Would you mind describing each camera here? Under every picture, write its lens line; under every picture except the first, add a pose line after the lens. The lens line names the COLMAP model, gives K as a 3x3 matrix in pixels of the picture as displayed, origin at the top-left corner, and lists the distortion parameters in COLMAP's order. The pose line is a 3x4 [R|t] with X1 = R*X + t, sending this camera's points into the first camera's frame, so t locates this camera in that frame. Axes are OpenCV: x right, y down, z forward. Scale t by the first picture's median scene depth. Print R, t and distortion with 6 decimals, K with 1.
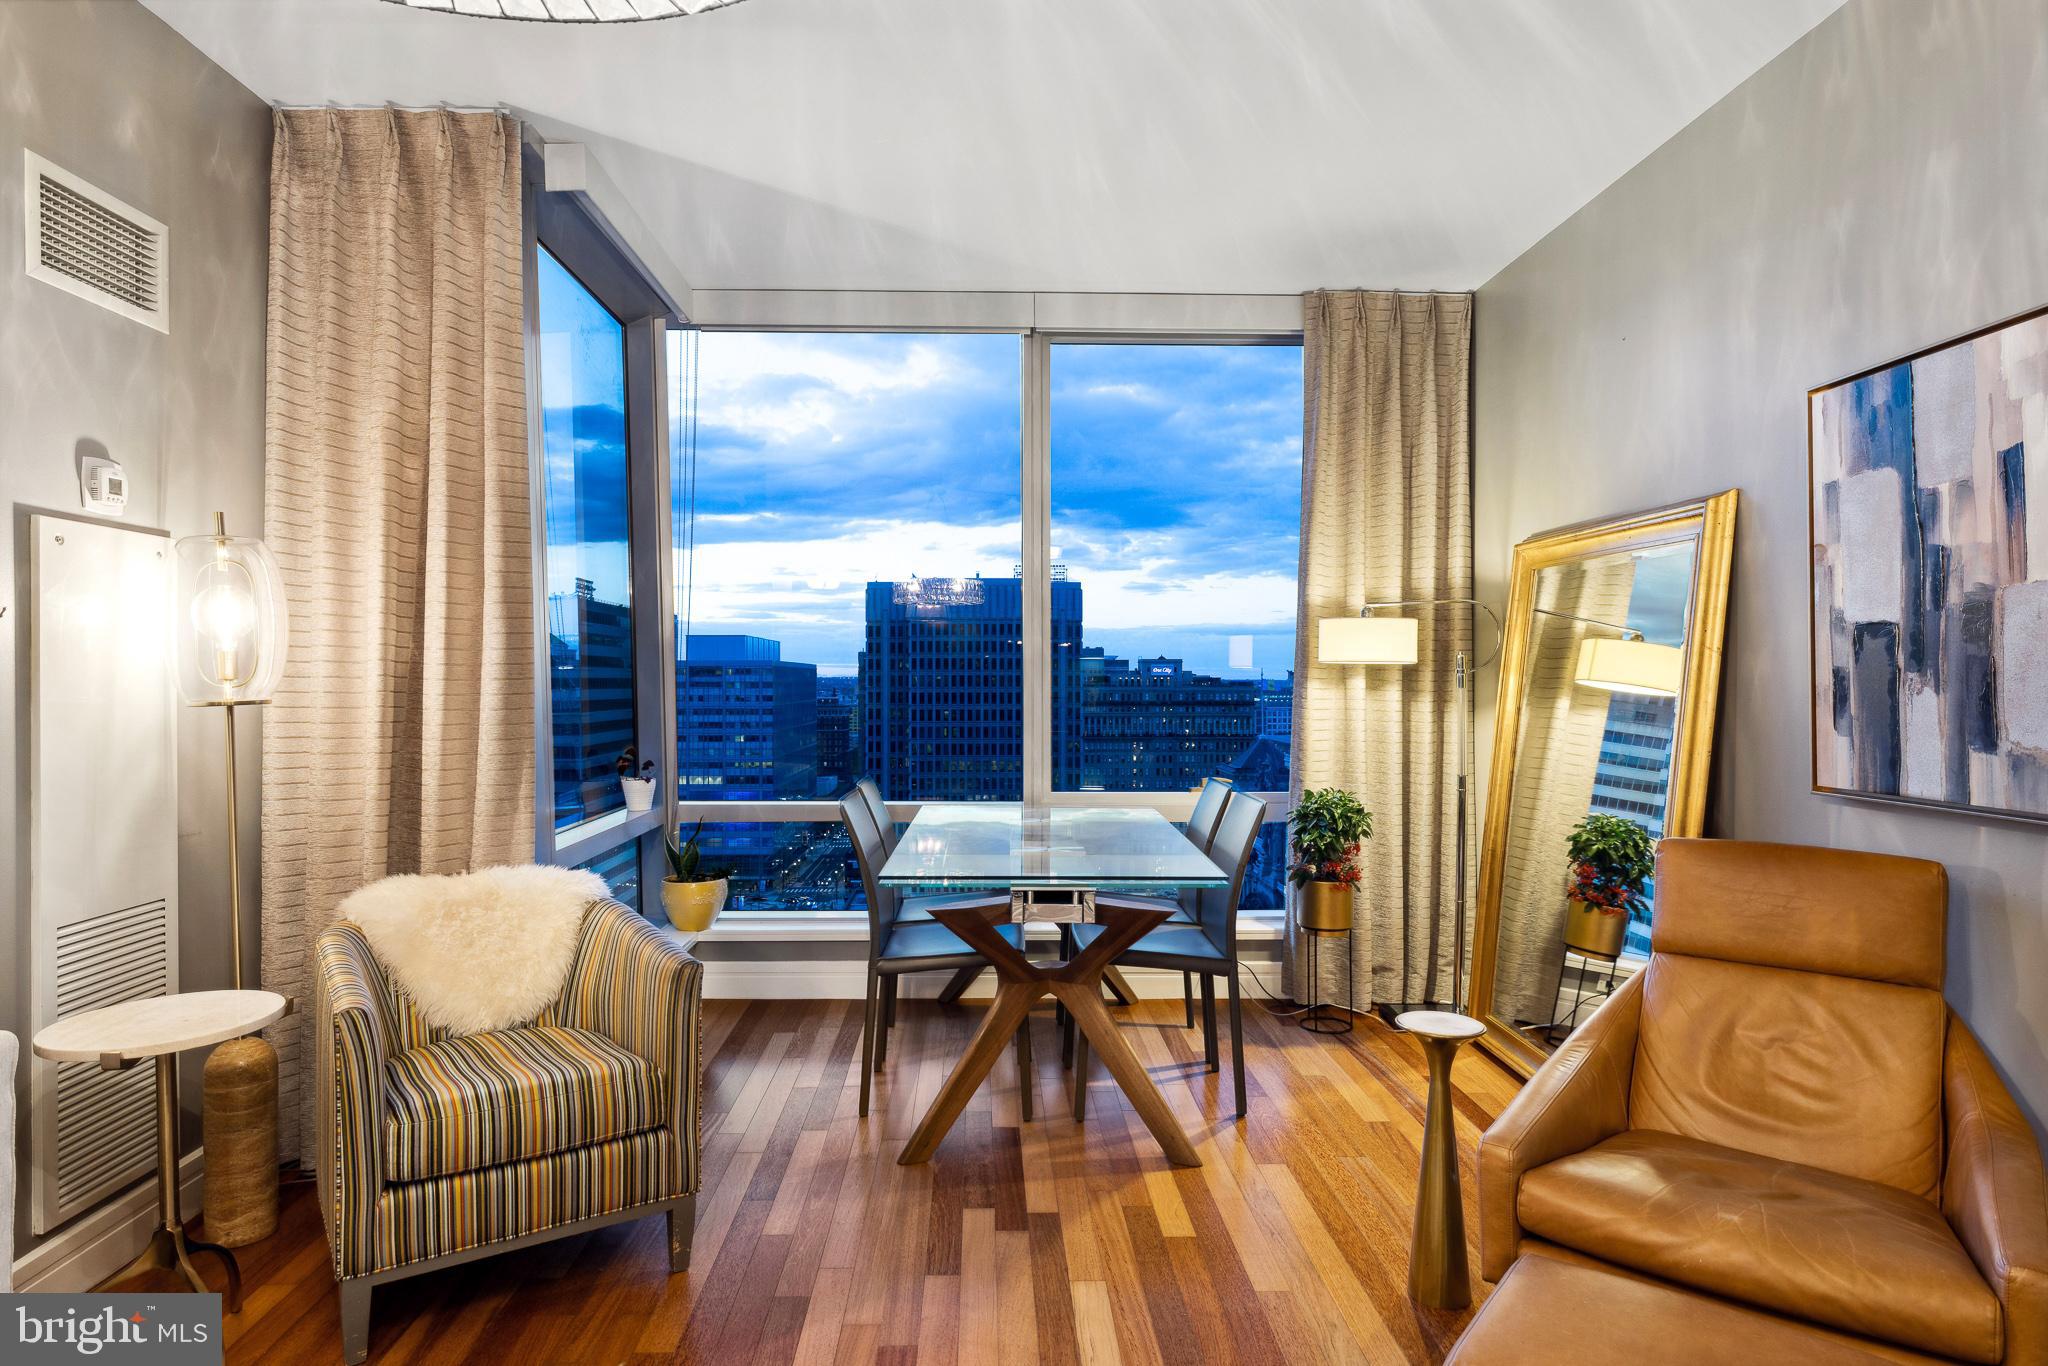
lens RADIAL K [[1184.0, 0, 1014.5], [0, 1184.0, 681.7], [0, 0, 1]] dist [0.013733, -0.004846]
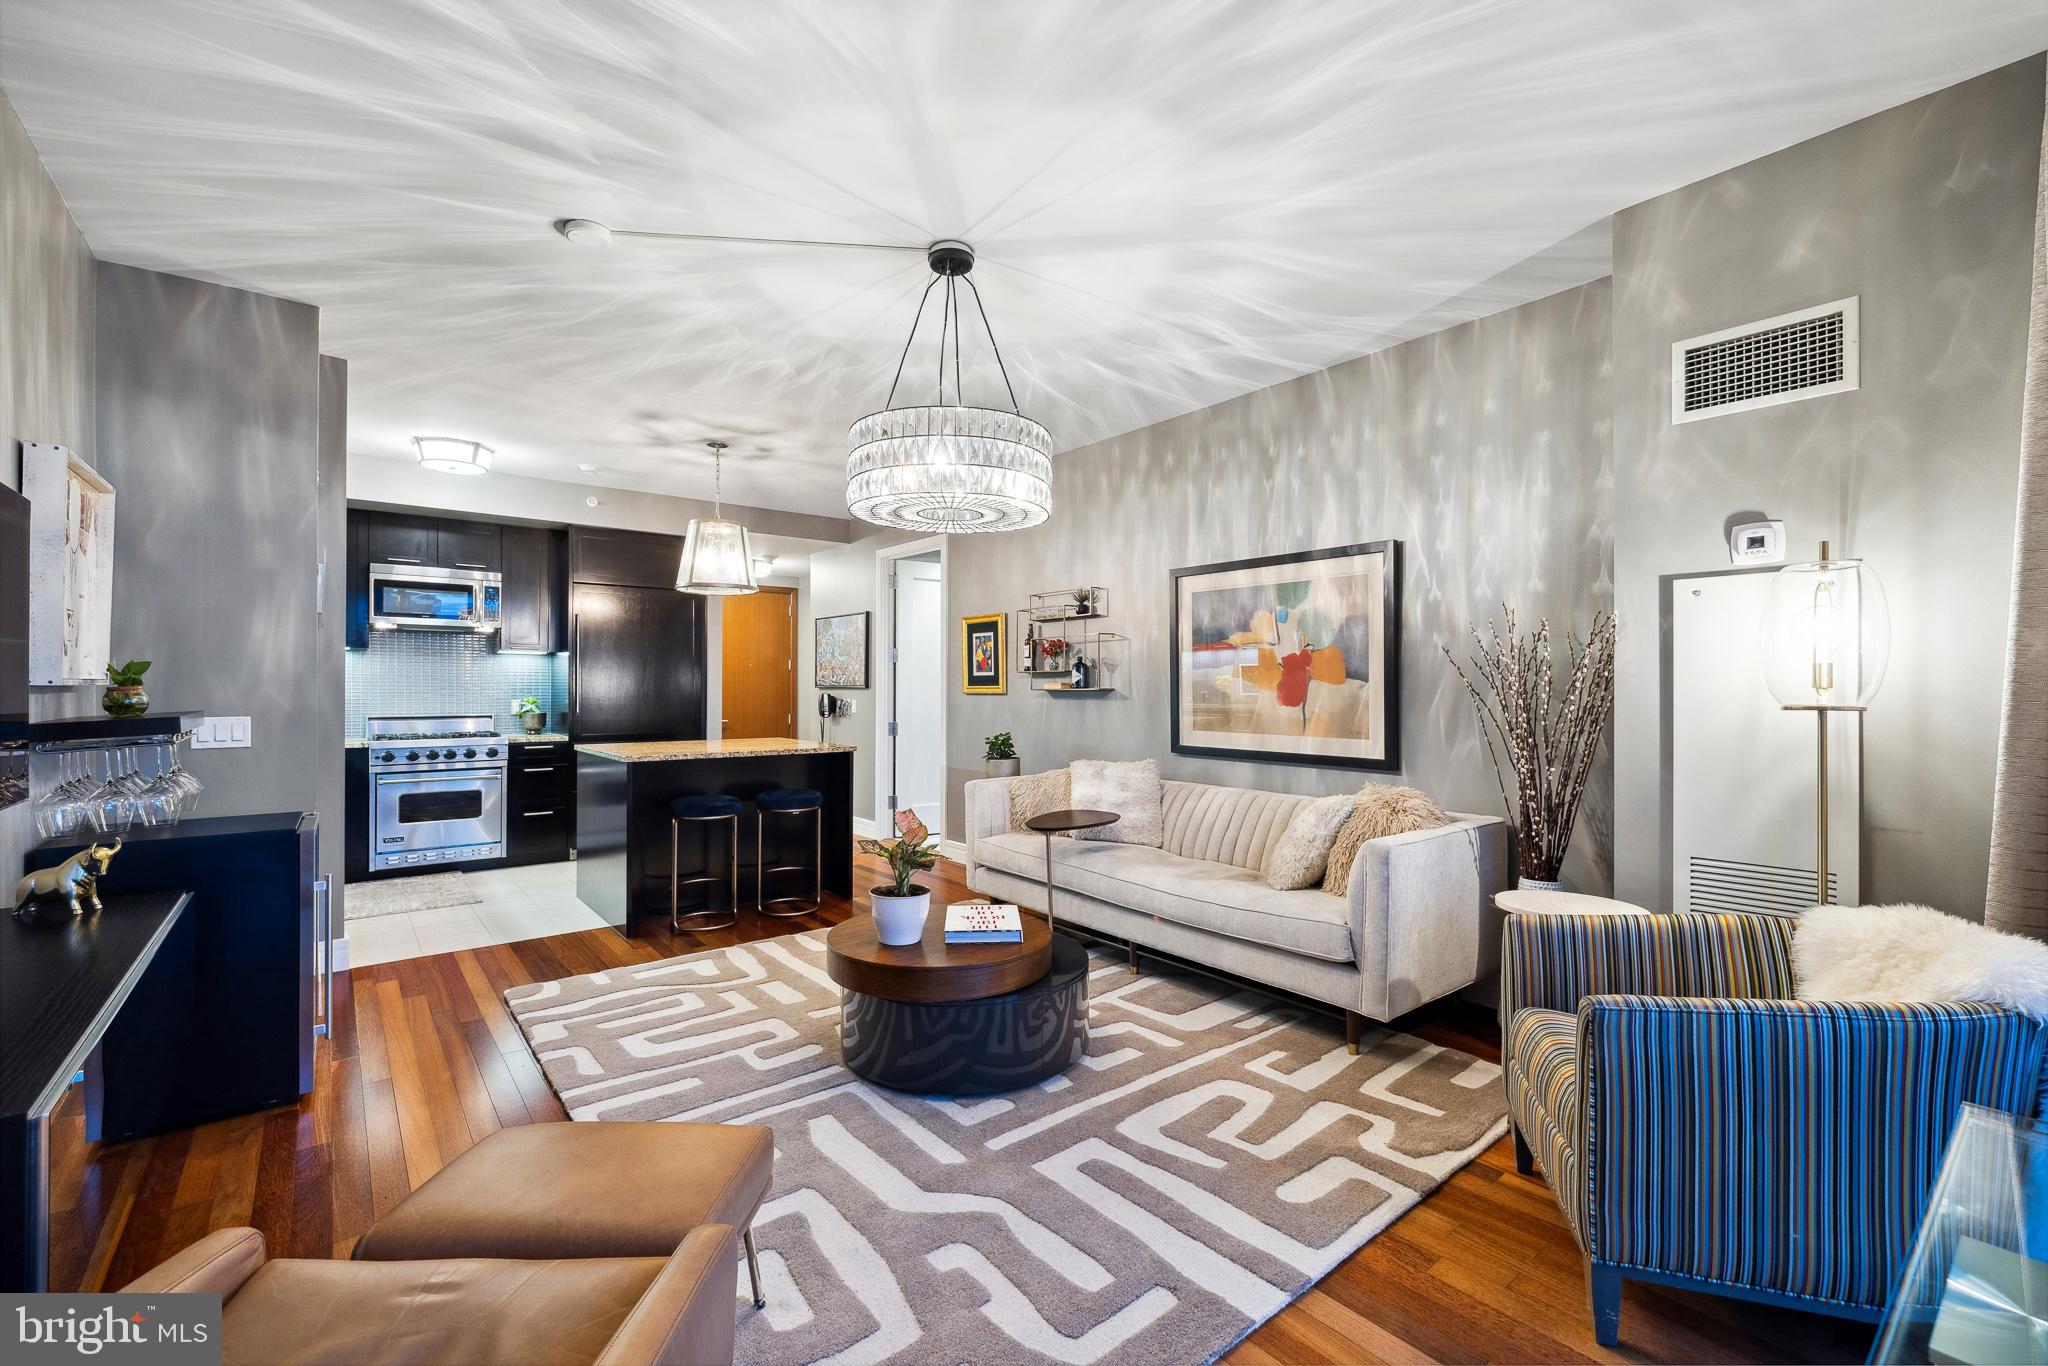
lens RADIAL K [[865.3, 0, 1028.3], [0, 865.3, 686.3], [0, 0, 1]] dist [-0.004083, 0.000230]
pose [[-0.790678, -0.002206, -0.612228, 0.404727], [-0.001923, 0.999998, -0.001120, -0.001058], [0.612229, 0.000292, -0.790680, 1.090987]]
